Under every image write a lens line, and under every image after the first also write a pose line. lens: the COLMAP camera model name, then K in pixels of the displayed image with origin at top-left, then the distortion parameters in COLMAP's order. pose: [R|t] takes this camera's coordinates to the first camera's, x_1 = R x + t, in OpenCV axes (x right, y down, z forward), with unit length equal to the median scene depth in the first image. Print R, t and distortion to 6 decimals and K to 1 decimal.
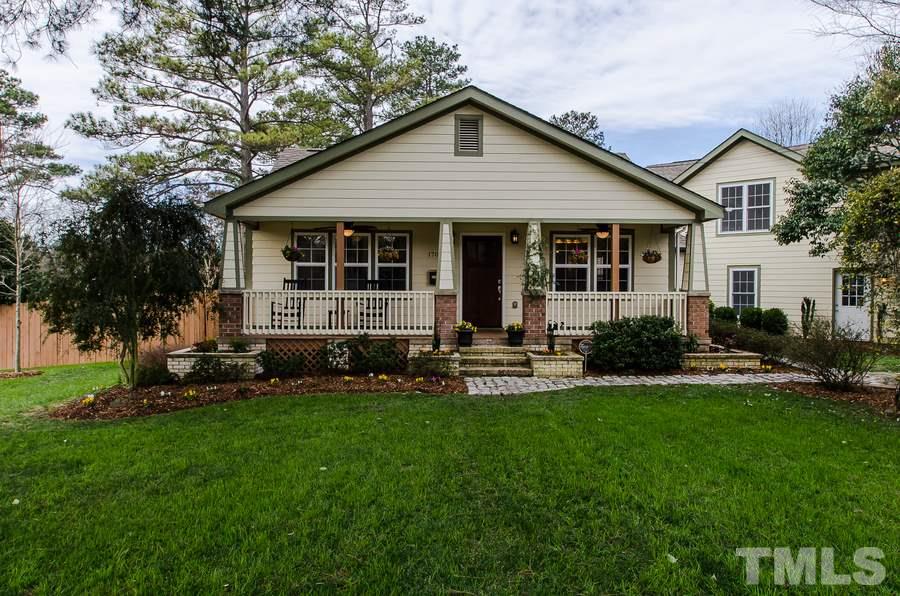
lens RADIAL K [[783.8, 0, 450.0], [0, 783.8, 315.5], [0, 0, 1]] dist [-0.006430, -0.003590]
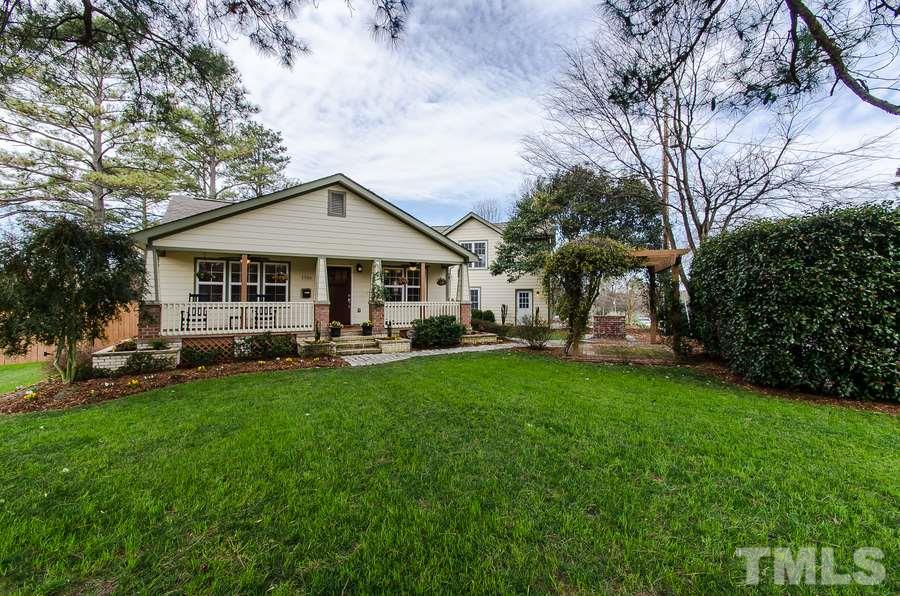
lens RADIAL K [[694.7, 0, 450.0], [0, 694.7, 298.0], [0, 0, 1]] dist [-0.009173, -0.003585]
pose [[0.790841, -0.002448, 0.612017, -0.636565], [0.023546, 0.999373, -0.026429, 0.003131], [-0.611568, 0.035312, 0.790403, -0.235908]]
